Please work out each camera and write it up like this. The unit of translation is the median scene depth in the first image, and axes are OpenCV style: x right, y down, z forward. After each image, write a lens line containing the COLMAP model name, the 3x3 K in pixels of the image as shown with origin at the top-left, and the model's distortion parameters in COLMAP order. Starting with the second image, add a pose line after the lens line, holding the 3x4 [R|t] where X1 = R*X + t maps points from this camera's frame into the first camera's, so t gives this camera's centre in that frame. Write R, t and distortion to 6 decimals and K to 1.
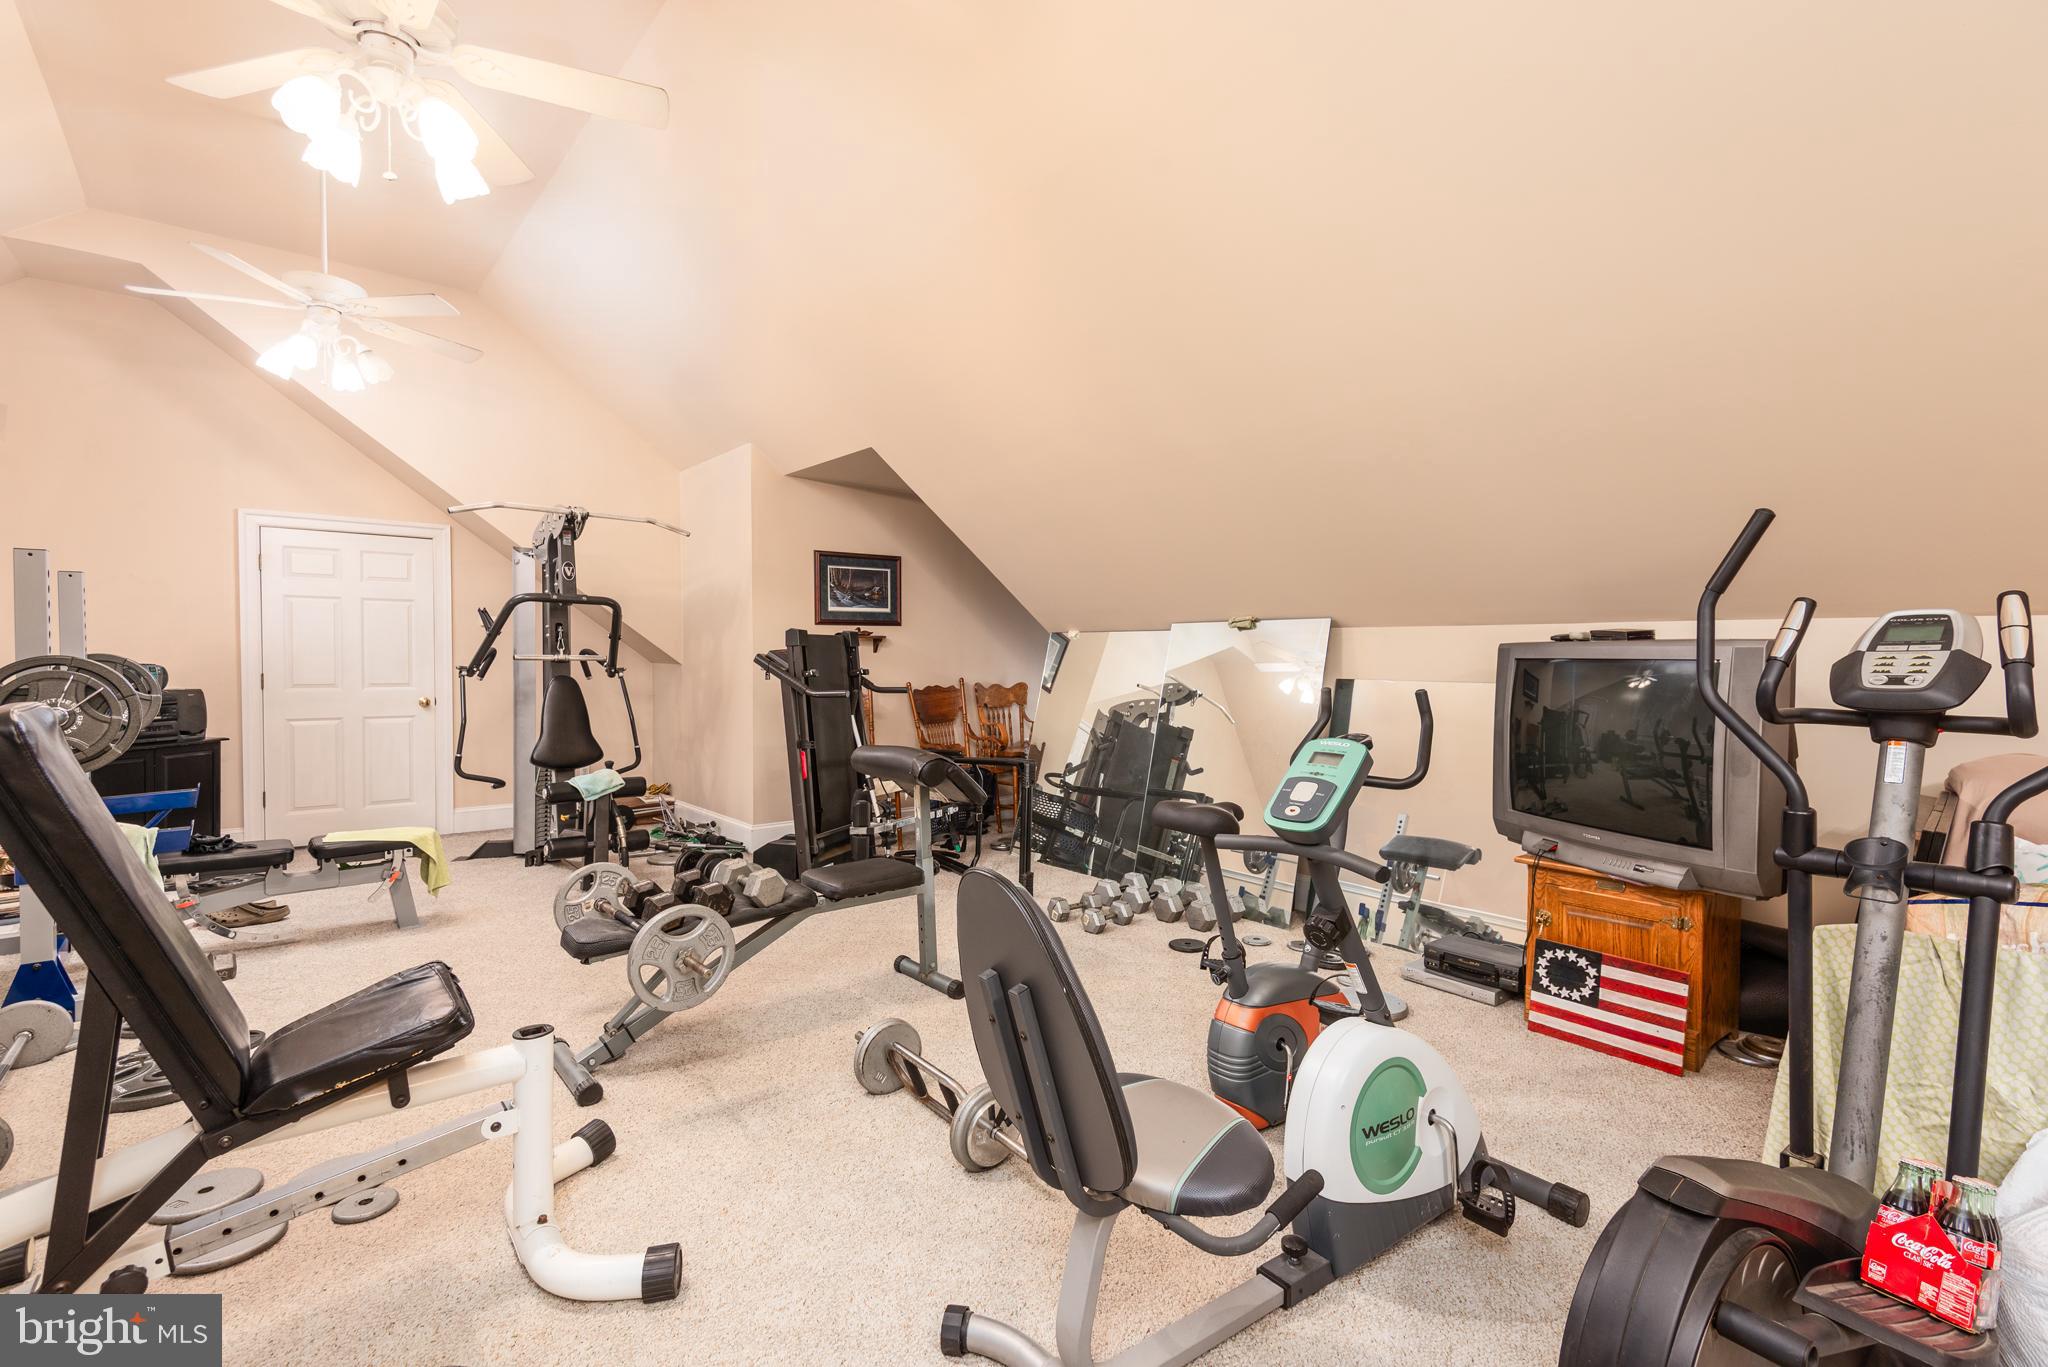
lens RADIAL K [[919.2, 0, 1024.0], [0, 919.2, 683.5], [0, 0, 1]] dist [0.028232, -0.015793]
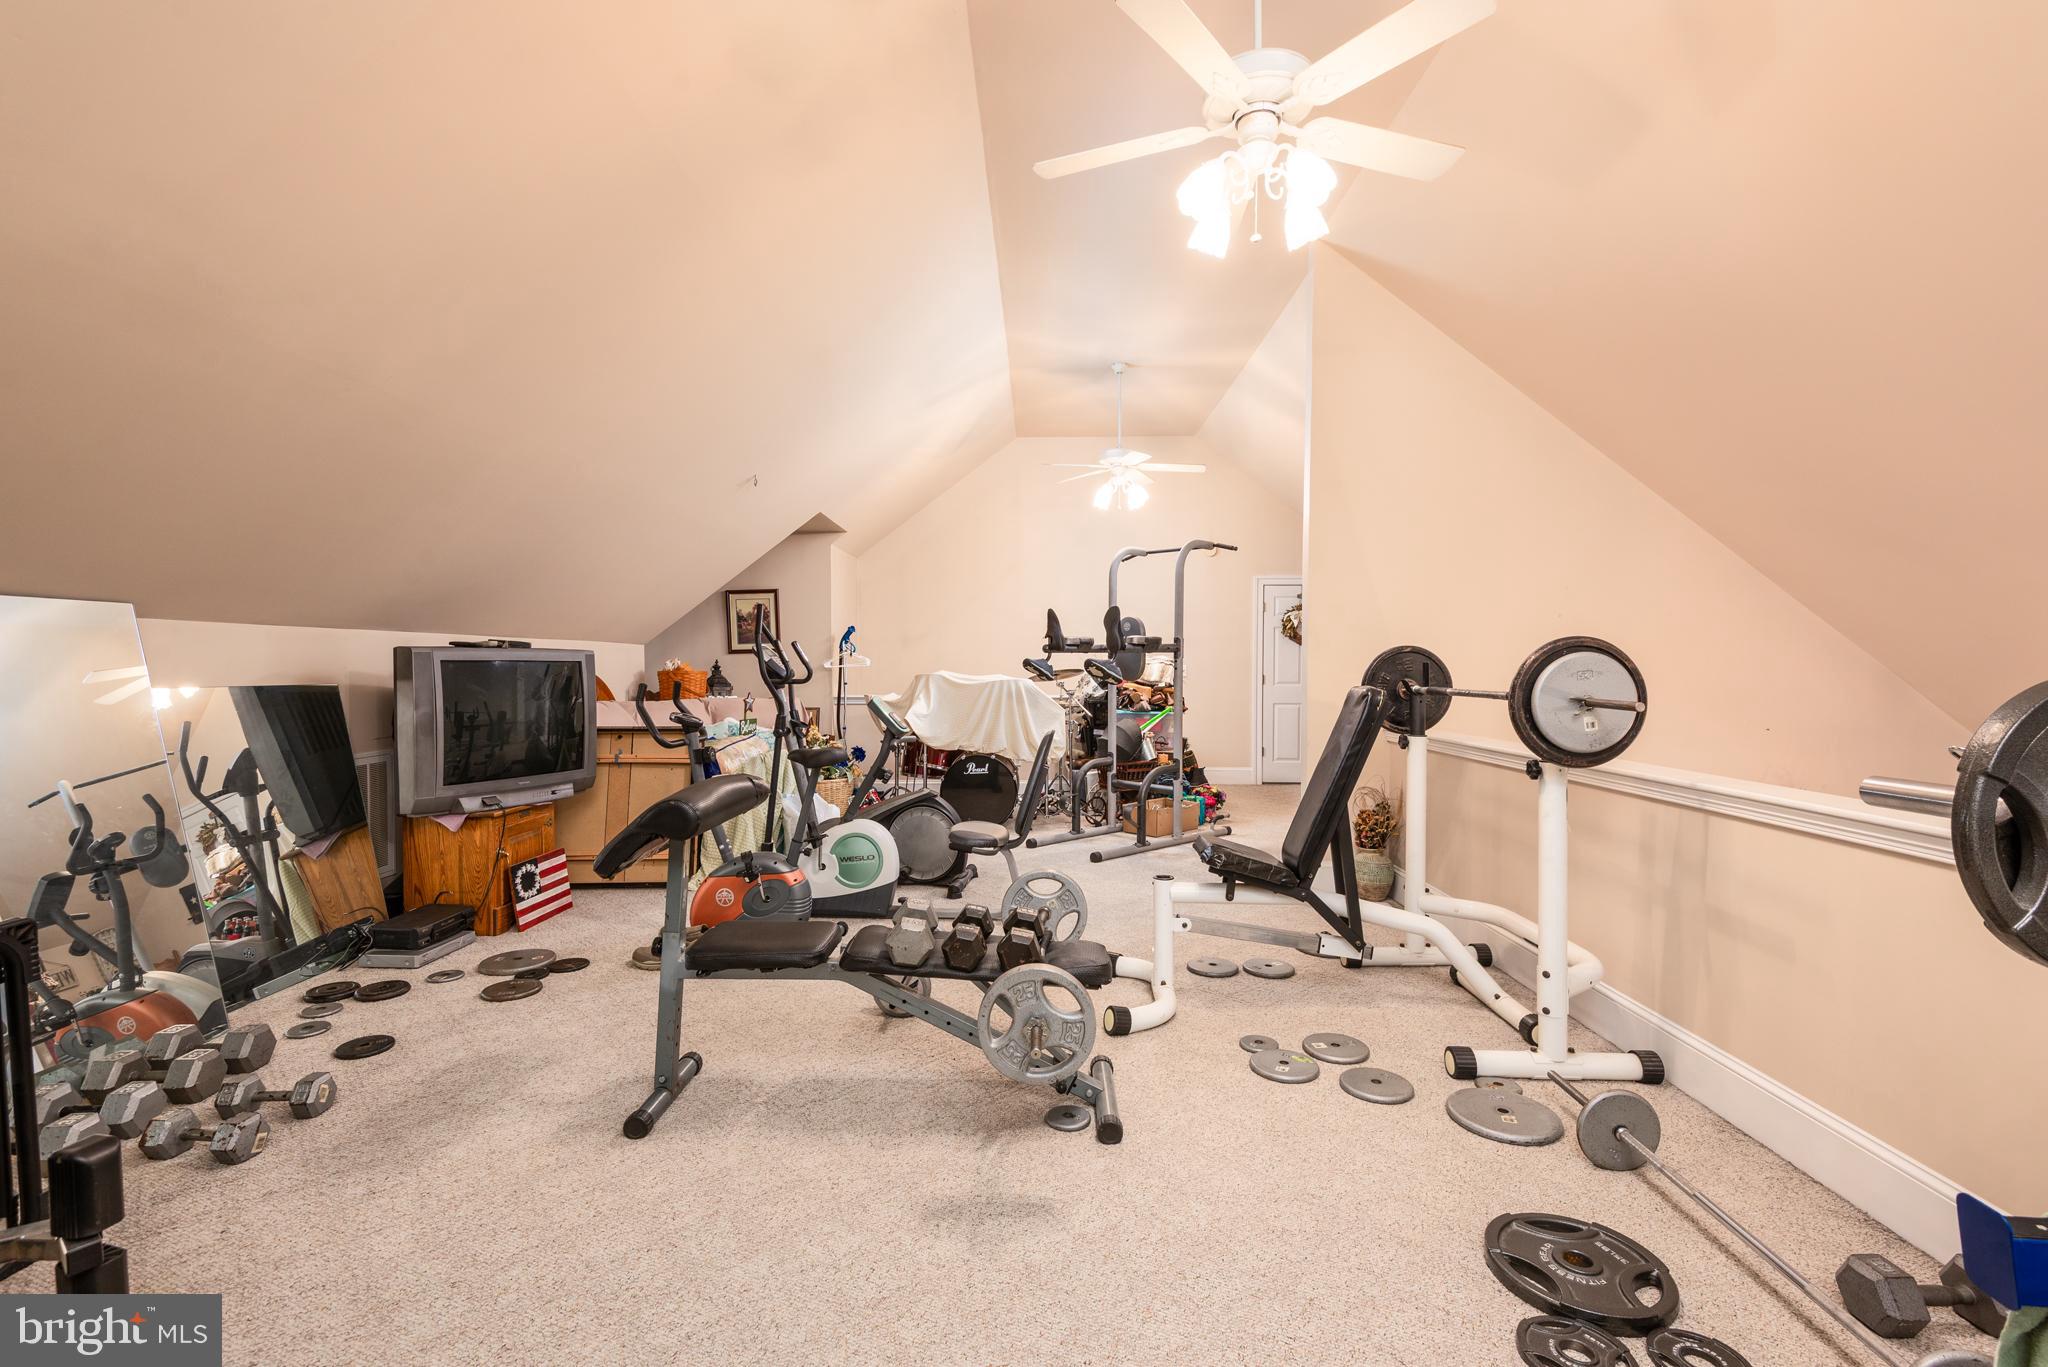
lens RADIAL K [[919.2, 0, 1024.0], [0, 919.2, 683.5], [0, 0, 1]] dist [0.028232, -0.015793]
pose [[-0.756540, -0.021622, 0.653590, -0.531056], [0.012876, 0.998767, 0.047945, -0.028925], [-0.653821, 0.044688, -0.755328, 0.899379]]
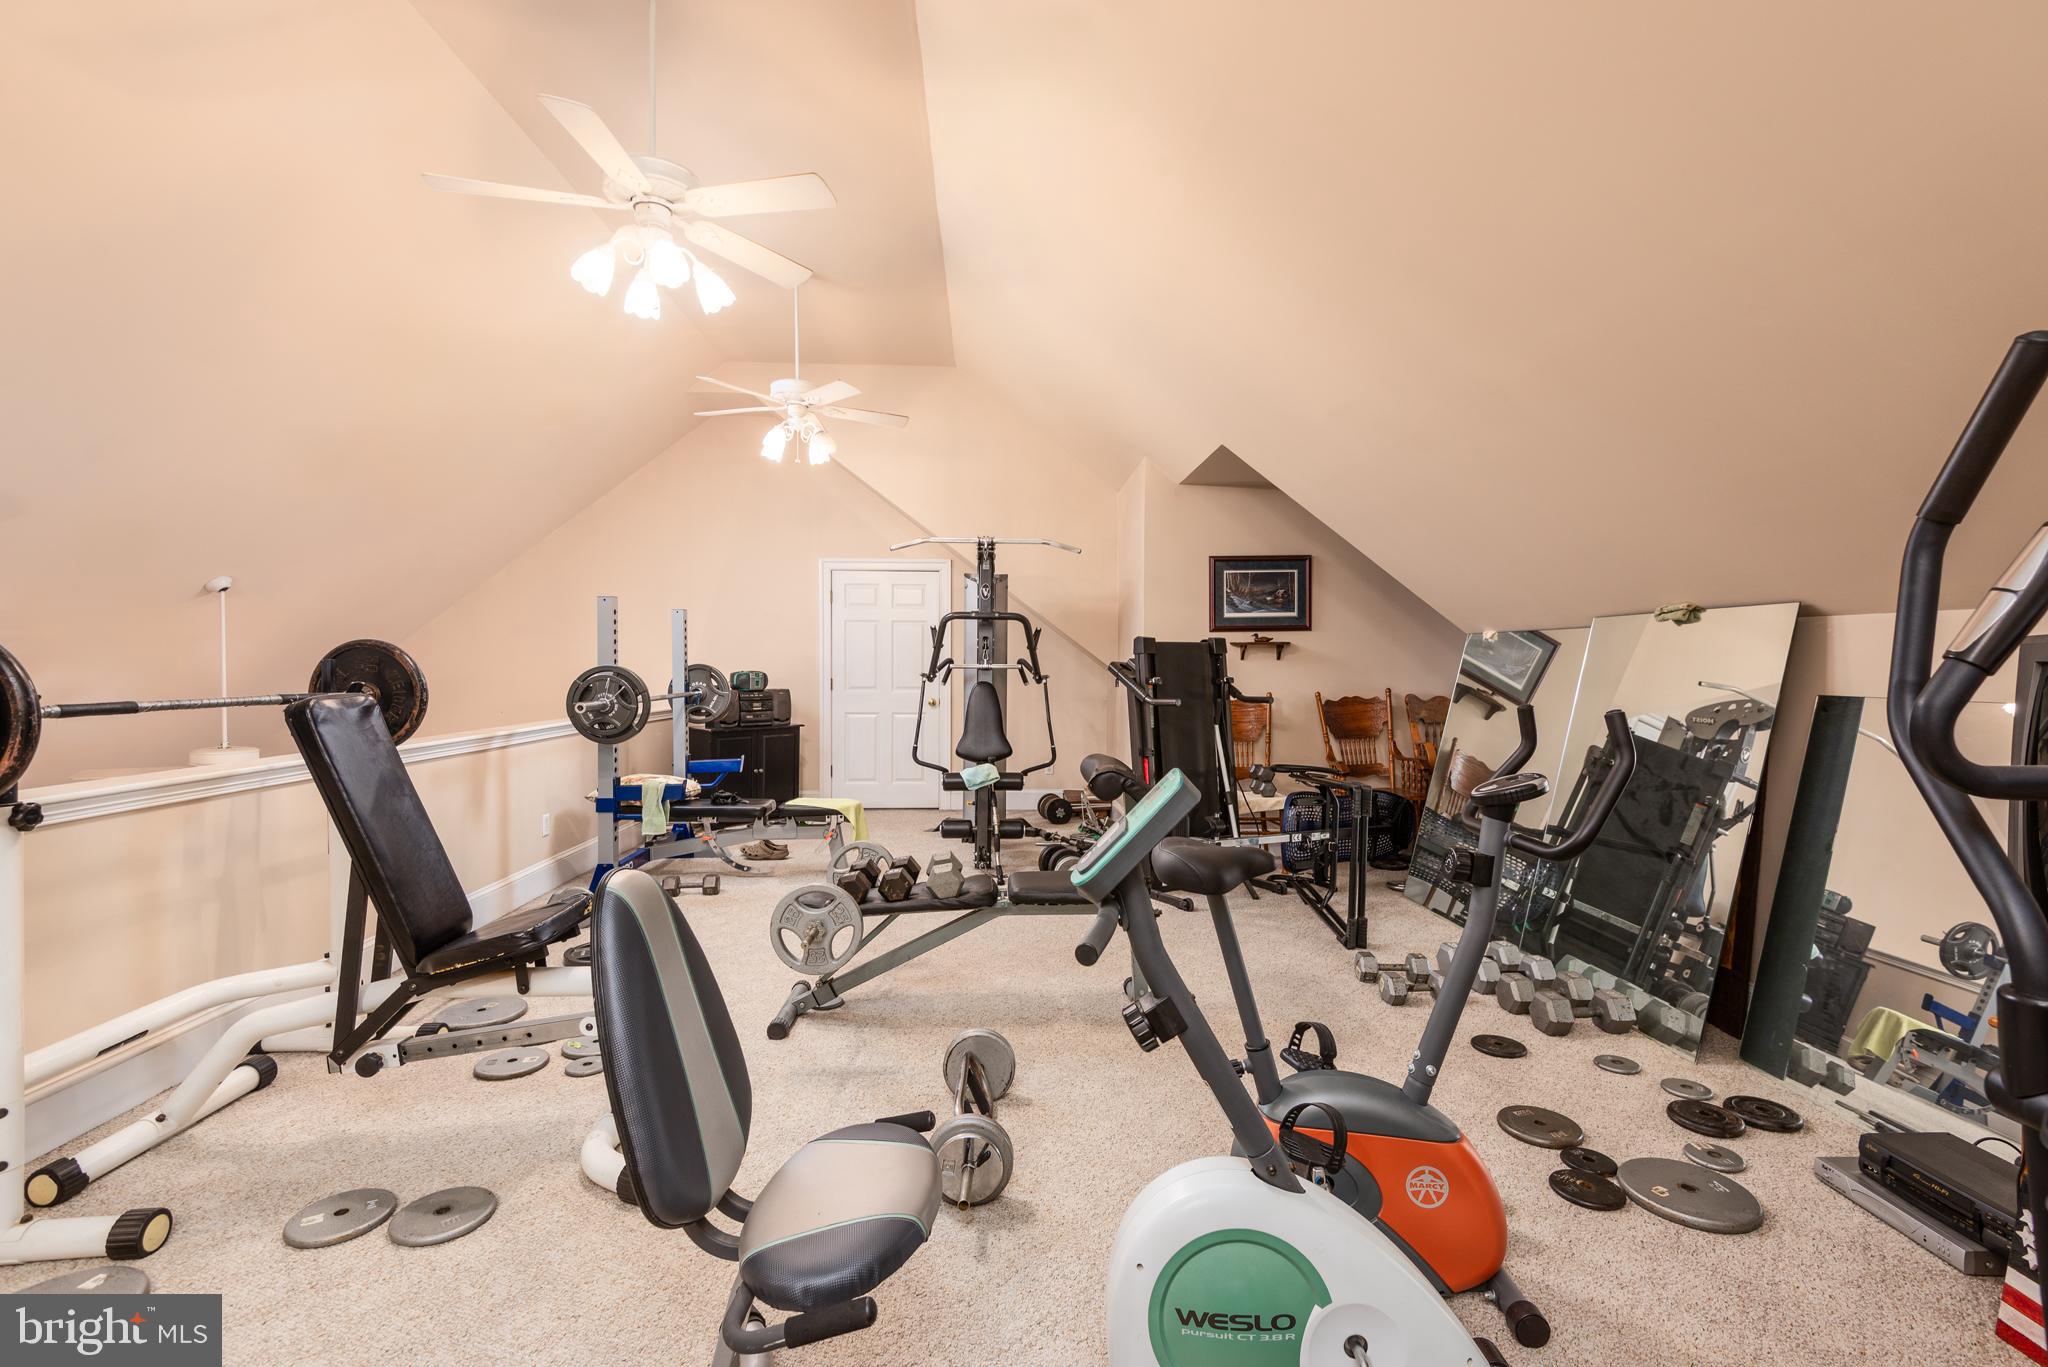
lens RADIAL K [[919.2, 0, 1024.0], [0, 919.2, 683.5], [0, 0, 1]] dist [0.028232, -0.015793]
pose [[0.787404, 0.009373, -0.616366, 0.249684], [-0.015514, 0.999869, -0.004614, -0.001484], [0.616242, 0.013196, 0.787446, 0.120791]]
